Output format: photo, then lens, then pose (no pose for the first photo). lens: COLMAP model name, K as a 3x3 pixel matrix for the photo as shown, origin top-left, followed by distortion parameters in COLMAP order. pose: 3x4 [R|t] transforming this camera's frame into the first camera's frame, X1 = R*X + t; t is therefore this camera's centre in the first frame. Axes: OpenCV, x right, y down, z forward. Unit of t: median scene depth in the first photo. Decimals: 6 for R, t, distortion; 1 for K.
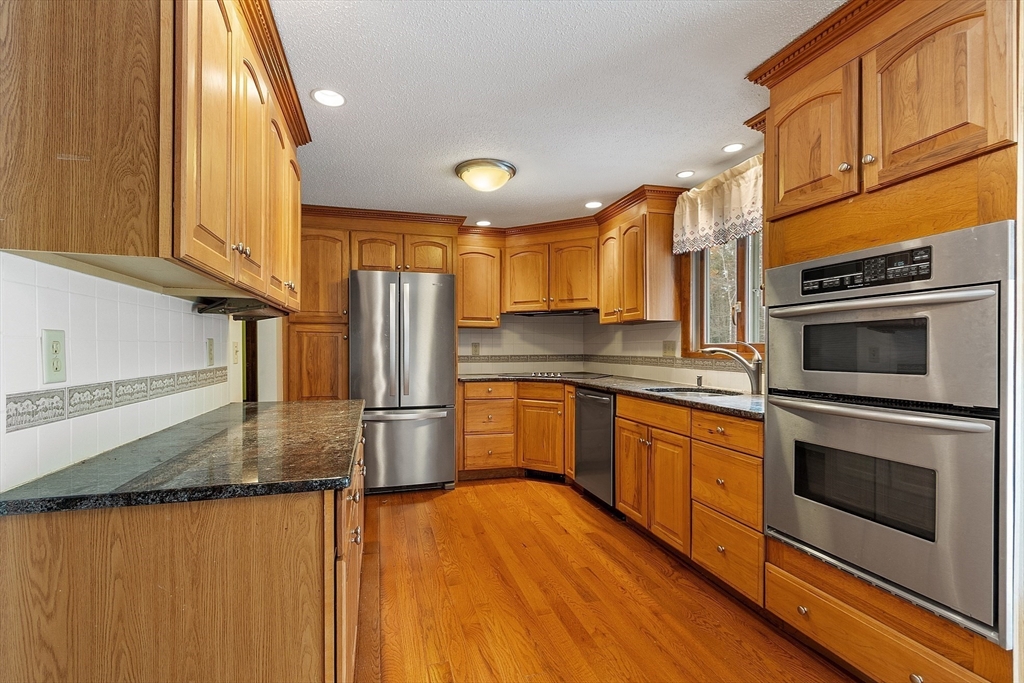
lens RADIAL K [[449.4, 0, 510.1], [0, 449.4, 345.9], [0, 0, 1]] dist [0.002592, 0.000871]
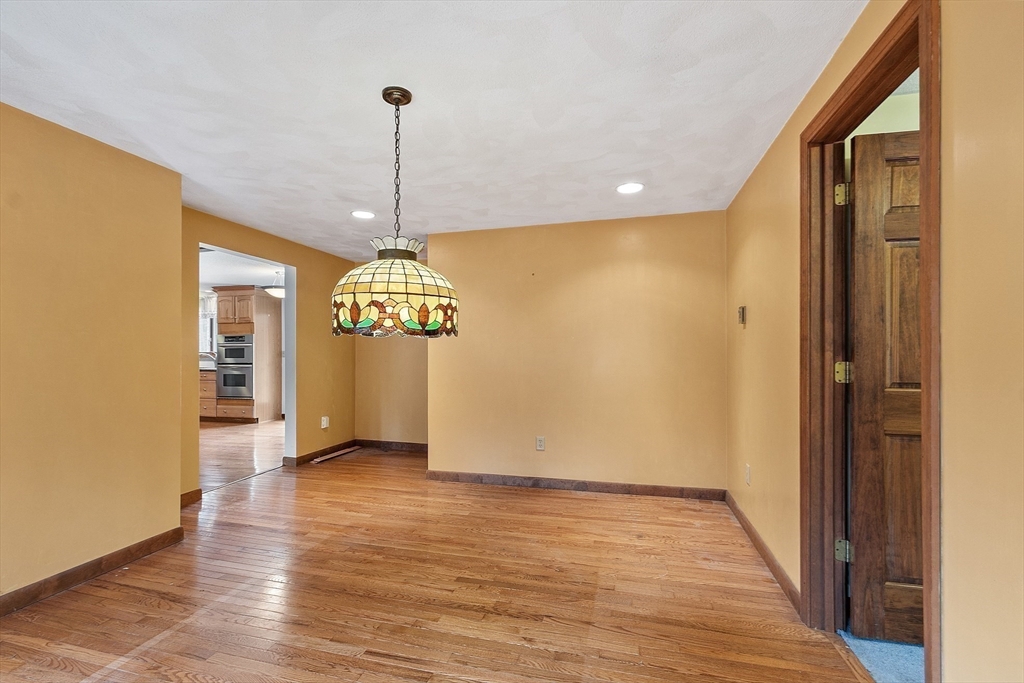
lens RADIAL K [[449.4, 0, 508.6], [0, 449.4, 346.9], [0, 0, 1]] dist [0.002592, 0.000871]
pose [[0.509545, -0.000337, 0.860444, -1.423190], [0.001879, 0.999998, -0.000721, -0.043618], [-0.860442, 0.001984, 0.509544, -2.996551]]
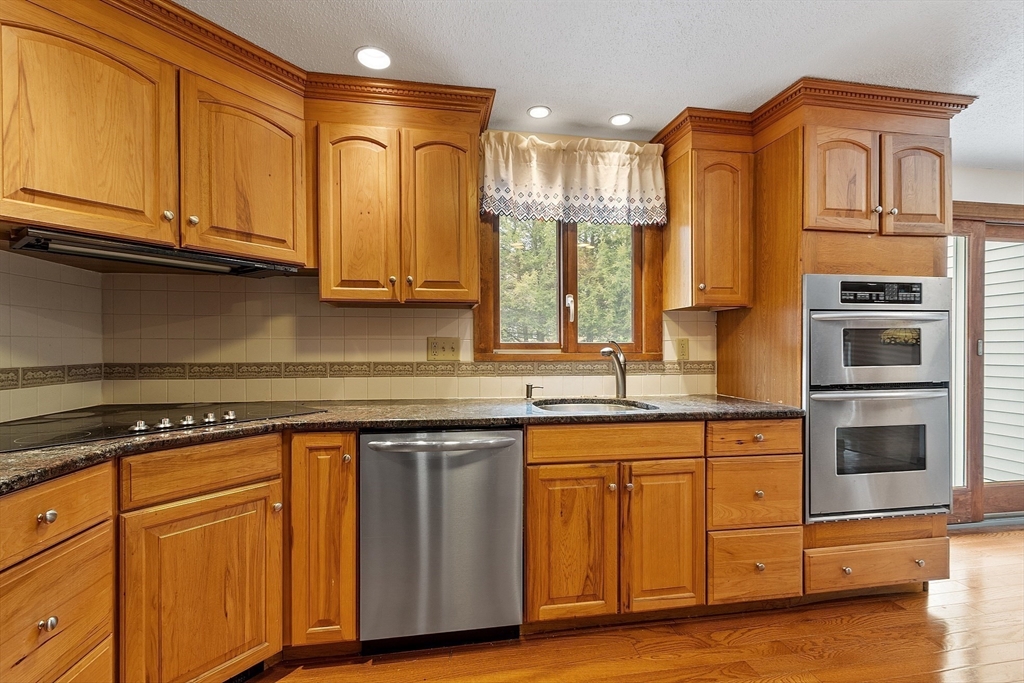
lens RADIAL K [[449.4, 0, 513.5], [0, 449.4, 347.5], [0, 0, 1]] dist [0.002592, 0.000871]
pose [[0.125410, 0.000715, 0.992105, -0.496741], [-0.004545, 0.999990, -0.000146, 0.006249], [-0.992095, -0.004491, 0.125412, 1.356115]]
